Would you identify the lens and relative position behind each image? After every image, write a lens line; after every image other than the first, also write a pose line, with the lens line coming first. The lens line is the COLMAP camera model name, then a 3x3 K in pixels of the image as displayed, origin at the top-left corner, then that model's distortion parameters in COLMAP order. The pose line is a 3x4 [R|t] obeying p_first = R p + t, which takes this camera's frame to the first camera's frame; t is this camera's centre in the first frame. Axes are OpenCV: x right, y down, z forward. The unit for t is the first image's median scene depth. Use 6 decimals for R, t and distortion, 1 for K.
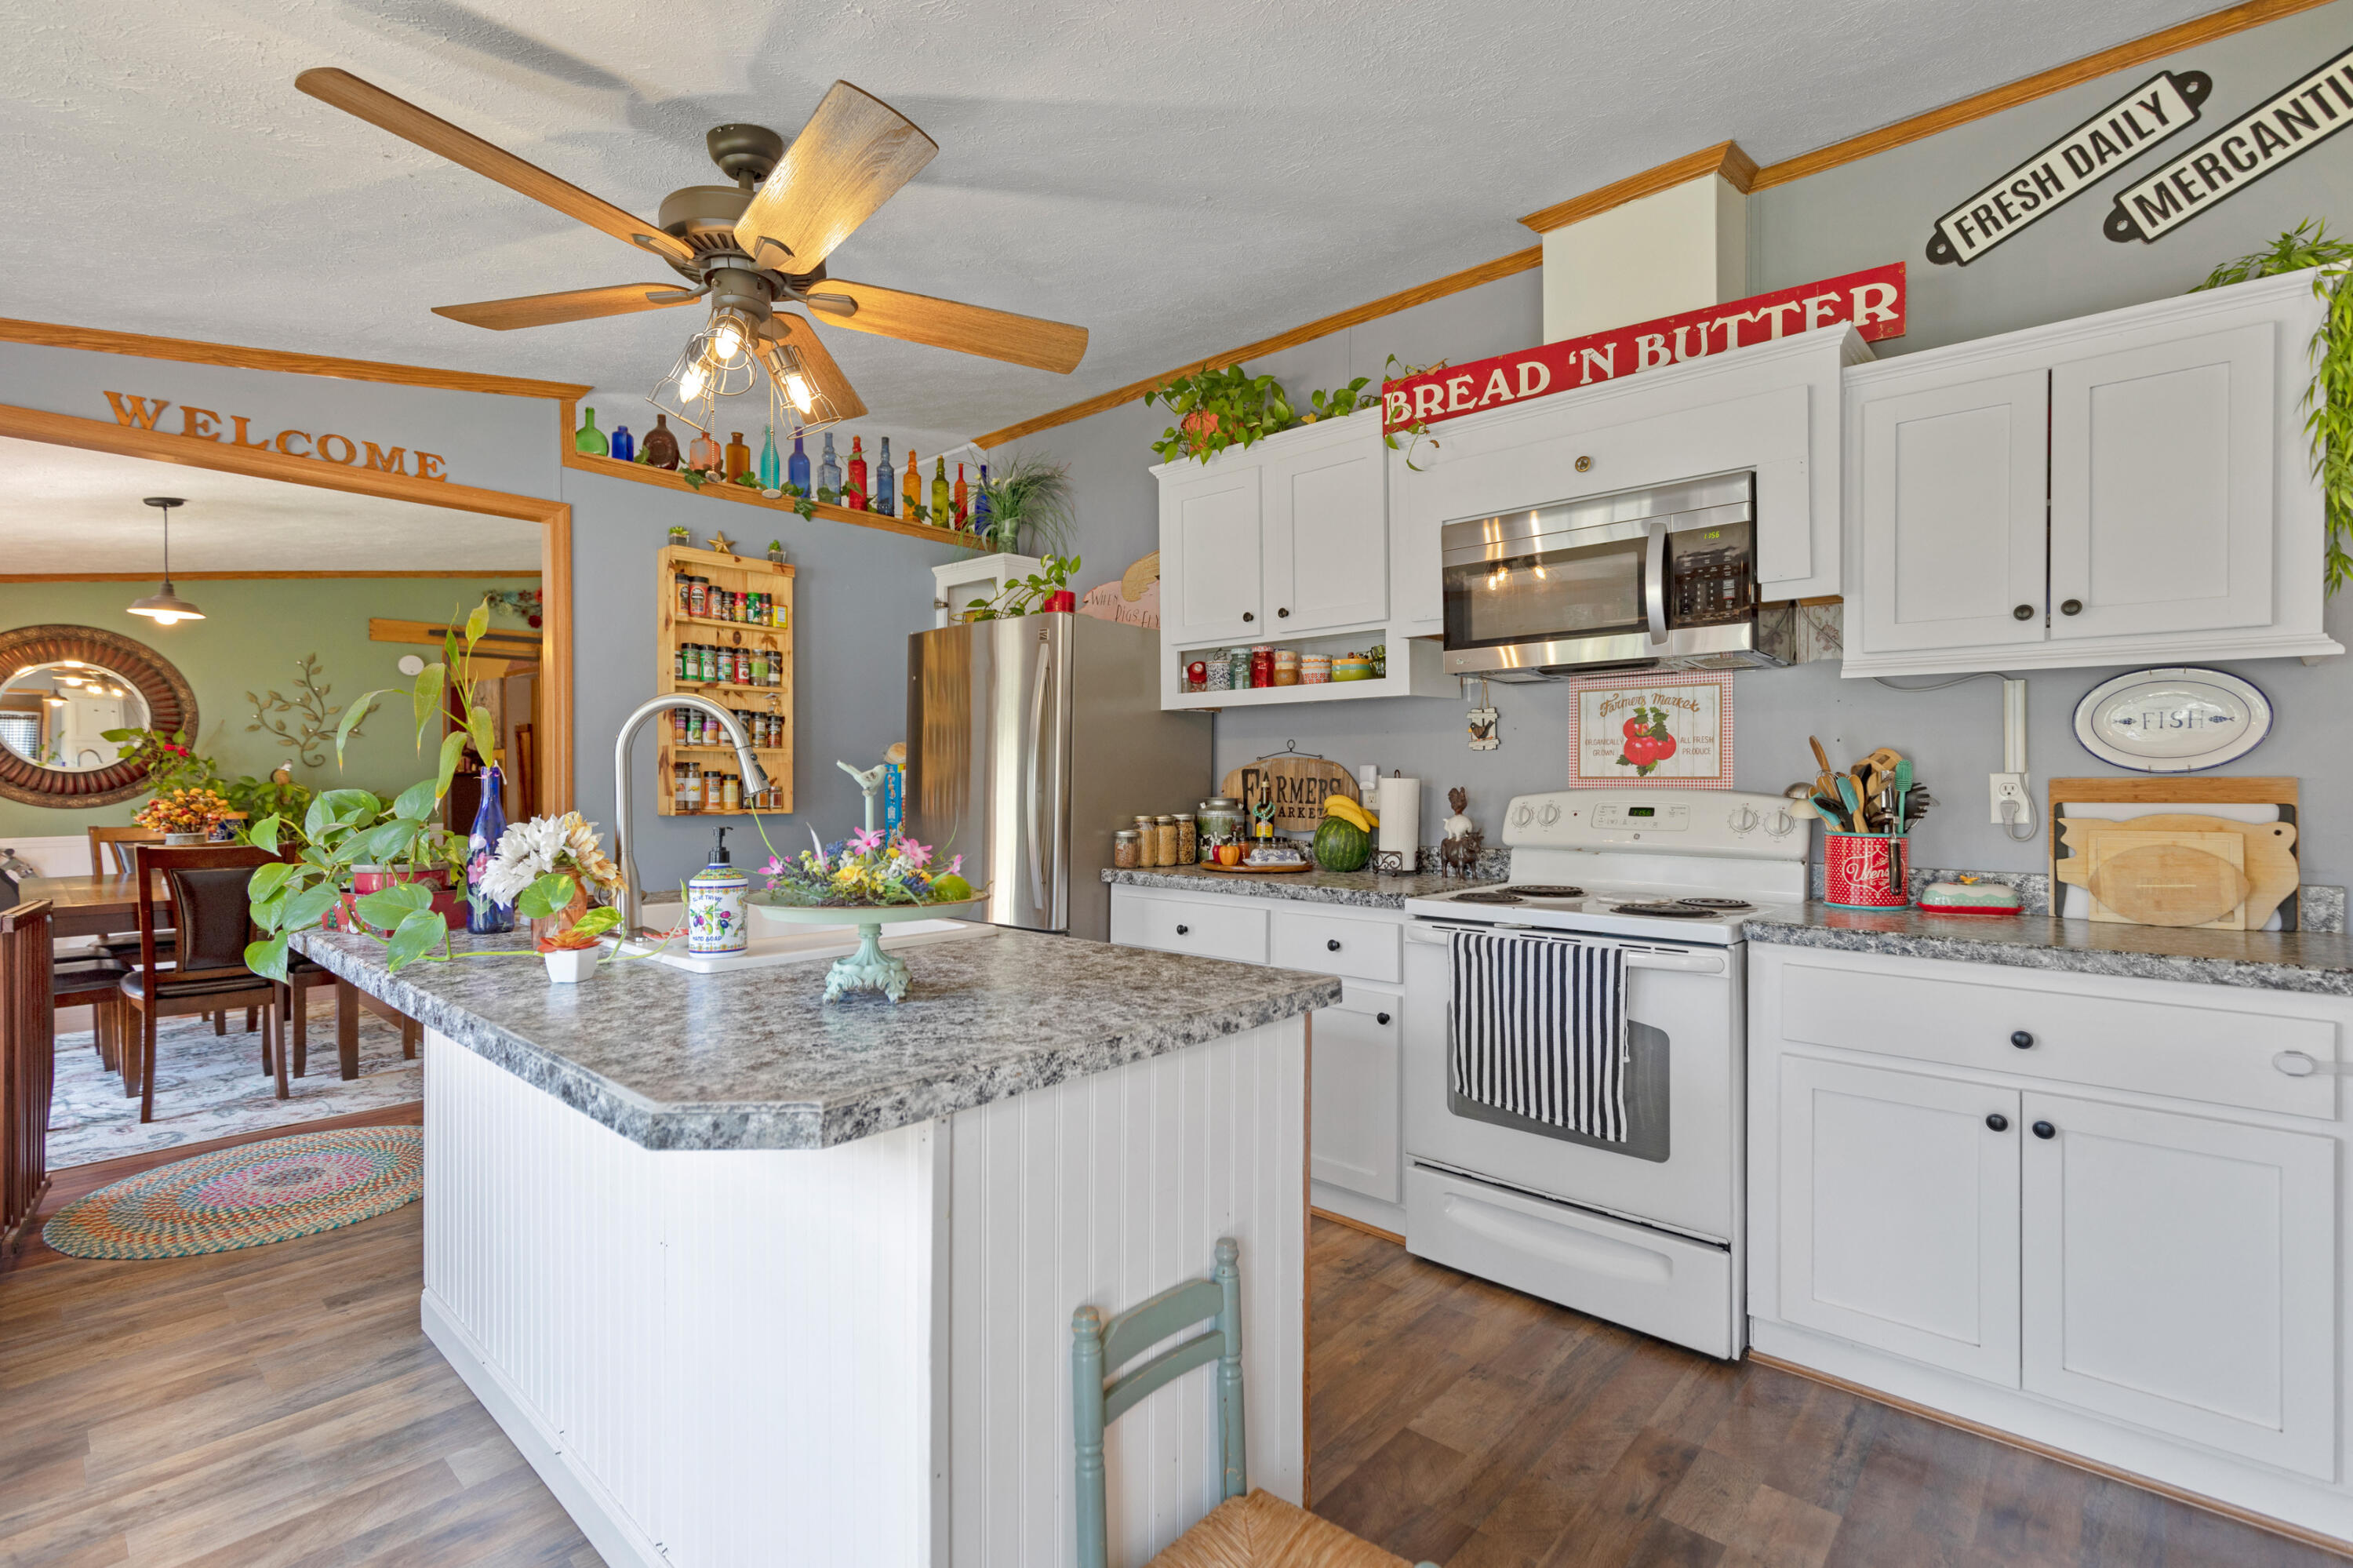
lens RADIAL K [[1078.4, 0, 1183.6], [0, 1078.4, 780.9], [0, 0, 1]] dist [0.004137, 0.000391]
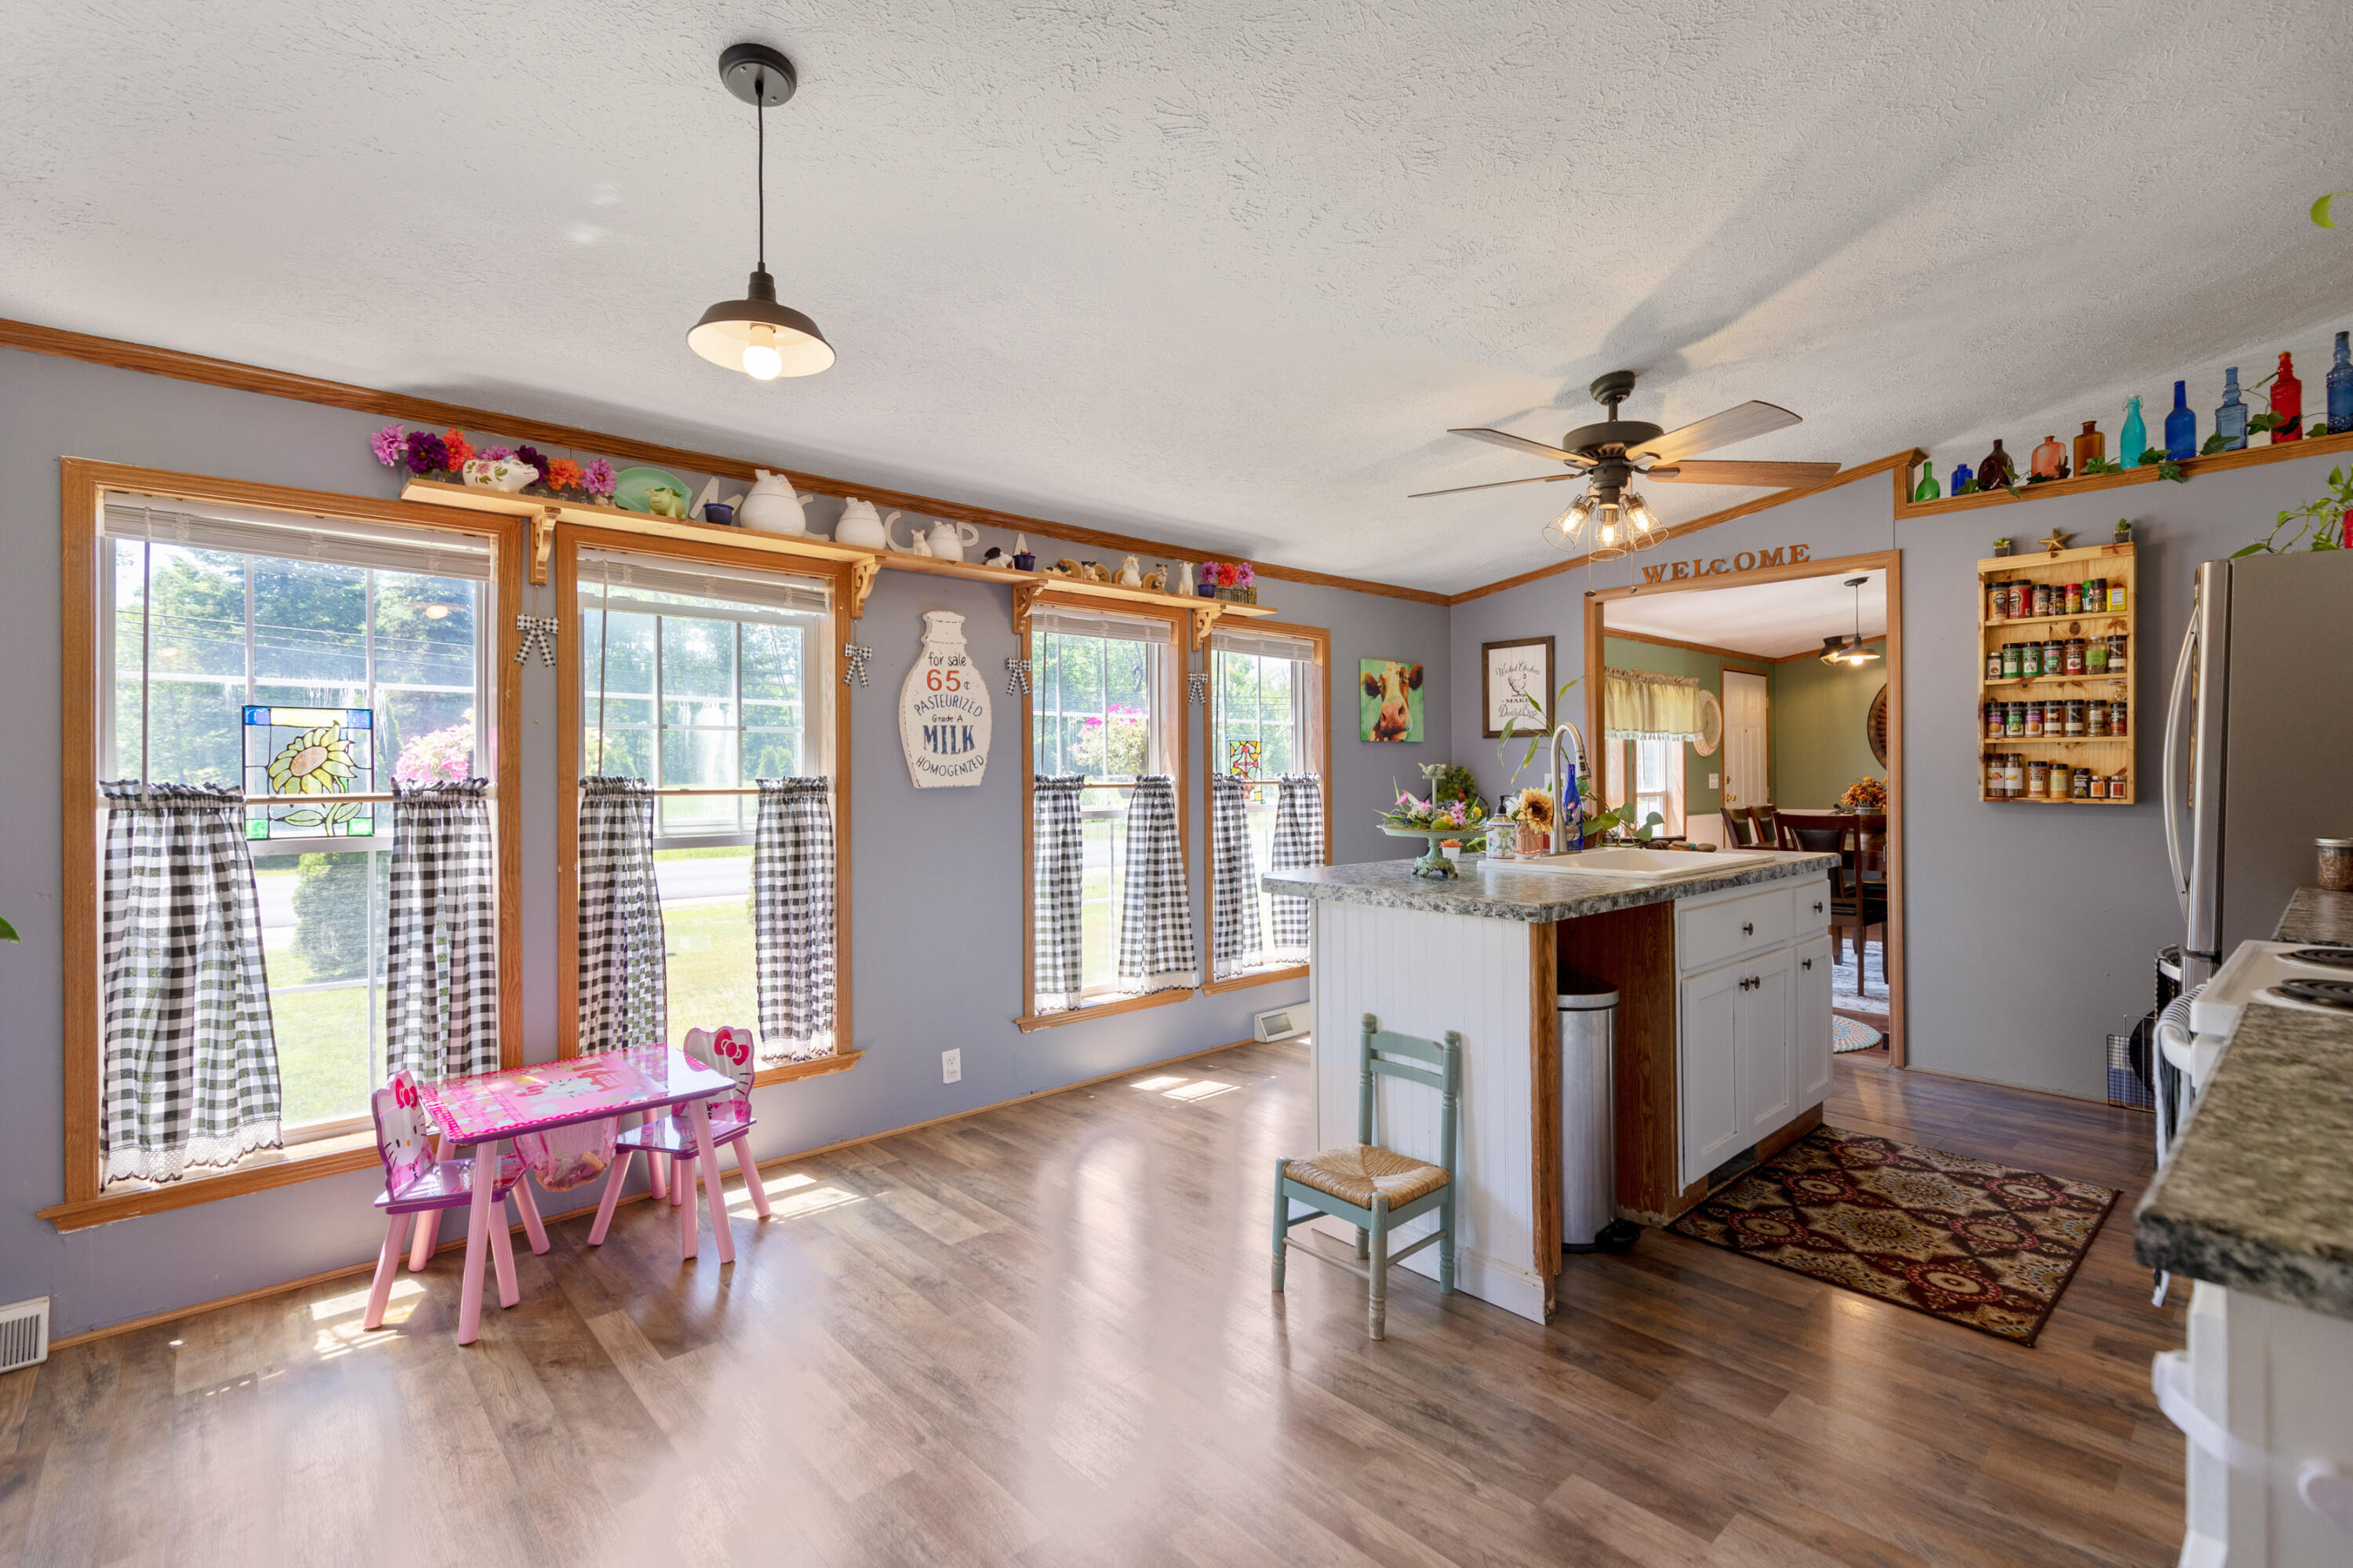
lens RADIAL K [[1078.4, 0, 1188.6], [0, 1078.4, 779.9], [0, 0, 1]] dist [0.004137, 0.000391]
pose [[-0.104640, 0.004296, -0.994501, 0.833487], [0.003100, 0.999987, 0.003993, 0.002996], [0.994505, -0.002665, -0.104652, 0.342985]]
